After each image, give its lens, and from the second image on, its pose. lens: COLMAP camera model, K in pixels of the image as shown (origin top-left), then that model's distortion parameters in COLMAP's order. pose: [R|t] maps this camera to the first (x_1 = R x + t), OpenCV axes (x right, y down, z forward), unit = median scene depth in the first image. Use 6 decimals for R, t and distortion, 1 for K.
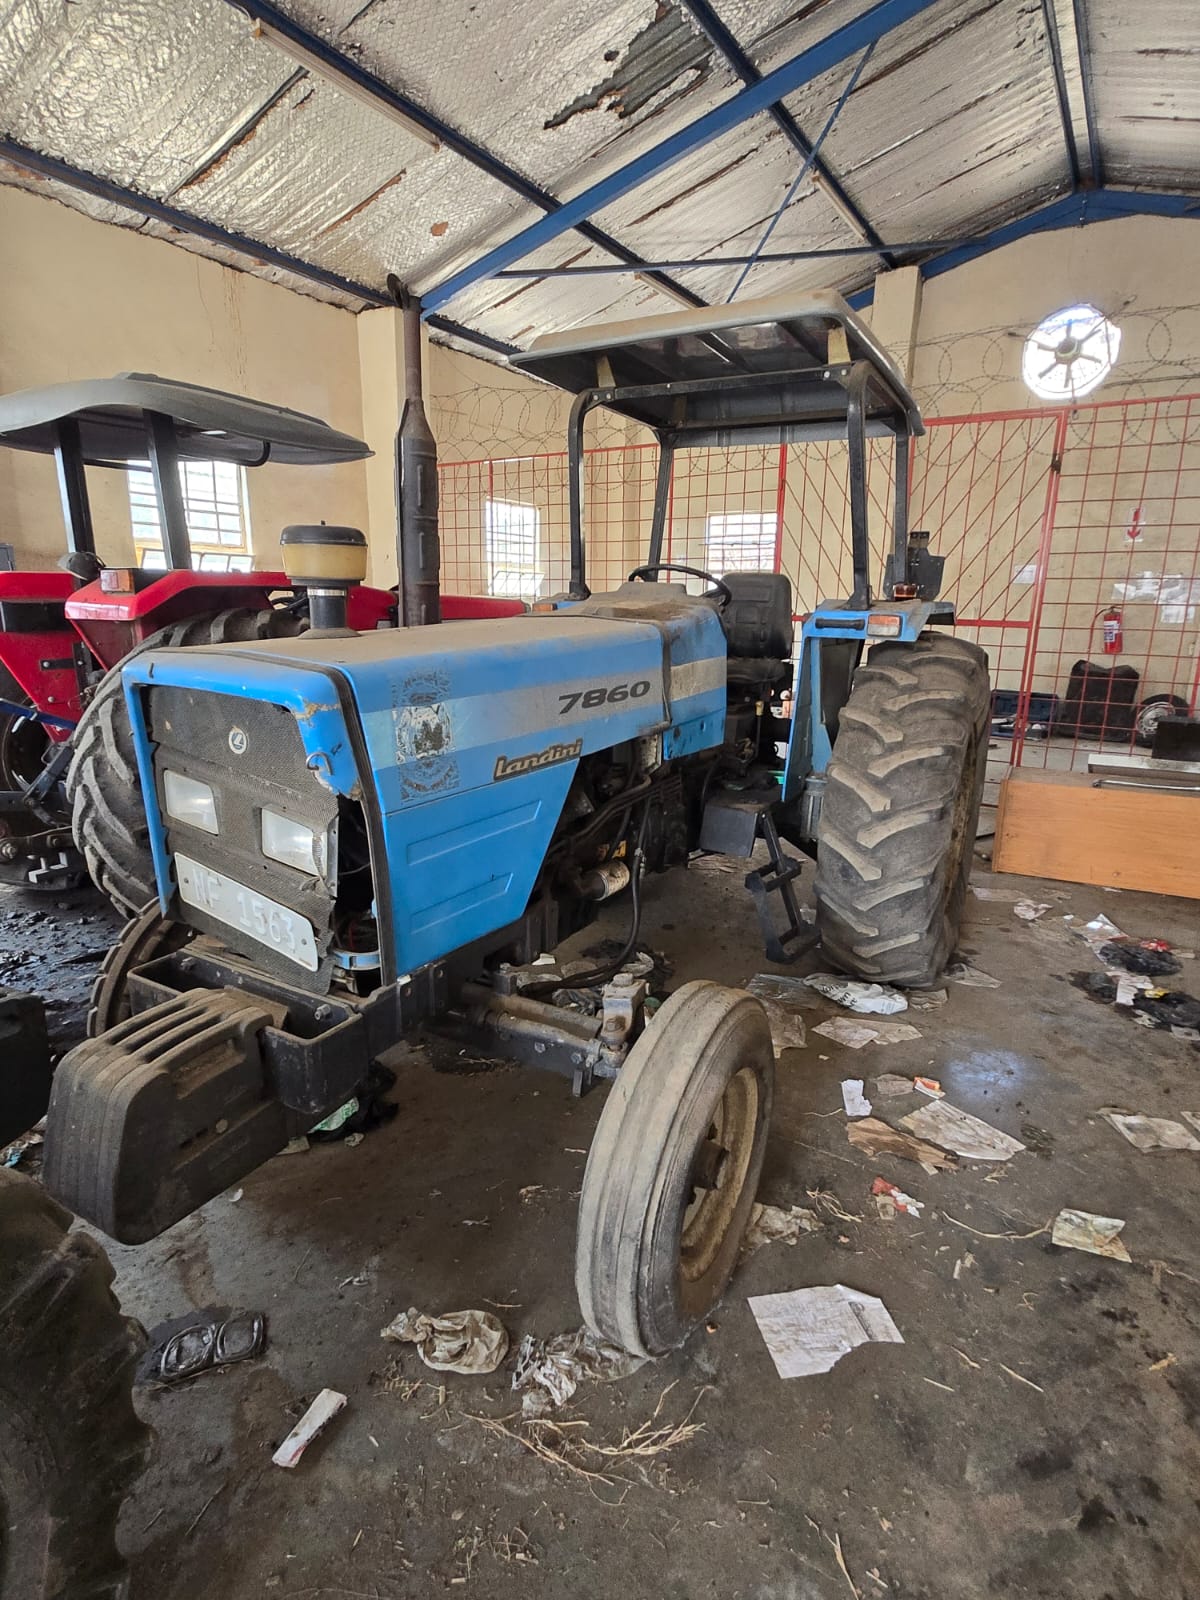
lens RADIAL K [[857.9, 0, 610.6], [0, 857.9, 804.6], [0, 0, 1]] dist [-0.001259, 0.000536]
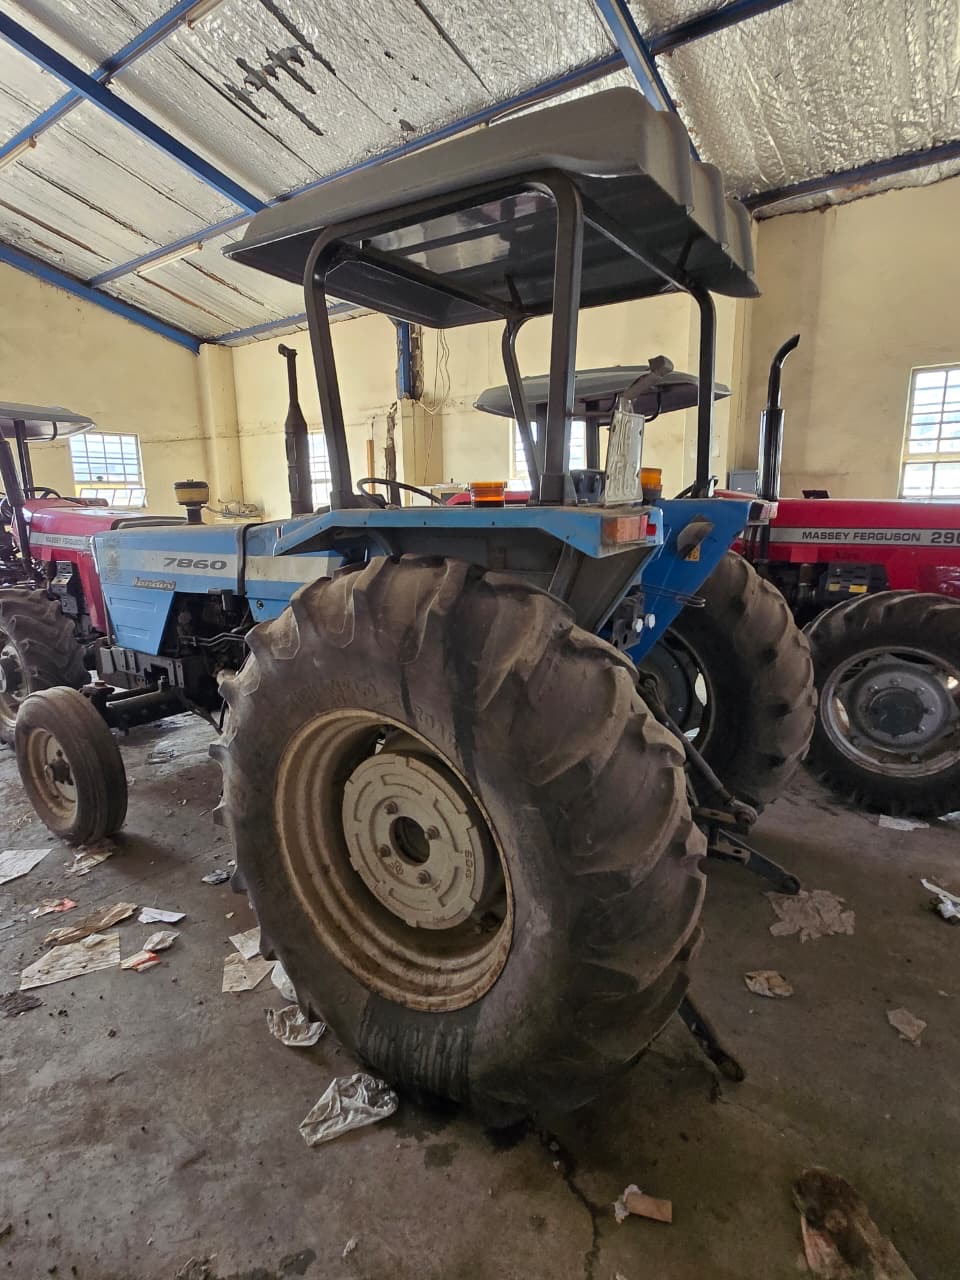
lens RADIAL K [[686.3, 0, 492.2], [0, 686.3, 640.4], [0, 0, 1]] dist [-0.001259, 0.000536]
pose [[-0.094227, 0.185758, -0.978067, 0.971337], [-0.224051, 0.953279, 0.202635, -0.287705], [0.970011, 0.238231, -0.048205, 1.221644]]
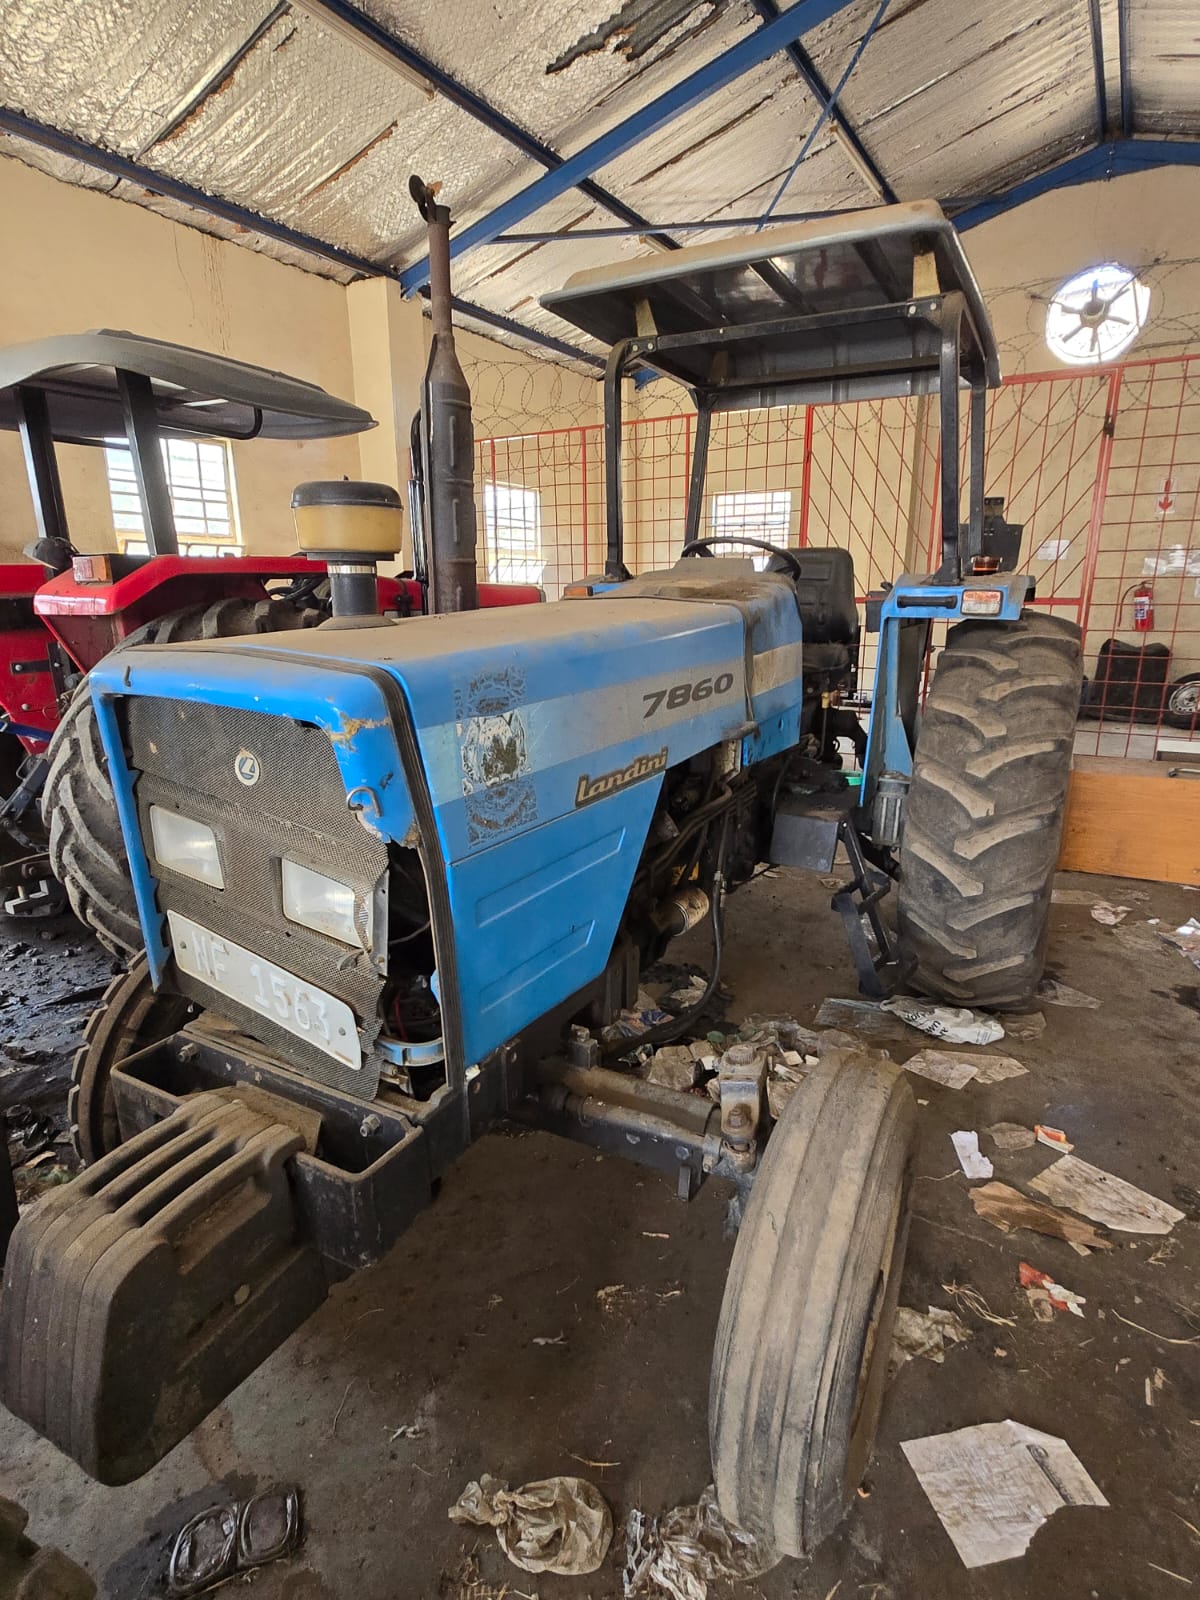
lens RADIAL K [[857.9, 0, 608.3], [0, 857.9, 809.2], [0, 0, 1]] dist [-0.001259, 0.000536]
pose [[0.999753, -0.021948, 0.003412, -0.063469], [0.021885, 0.999609, 0.017407, -0.022873], [-0.003793, -0.017328, 0.999843, 0.129462]]
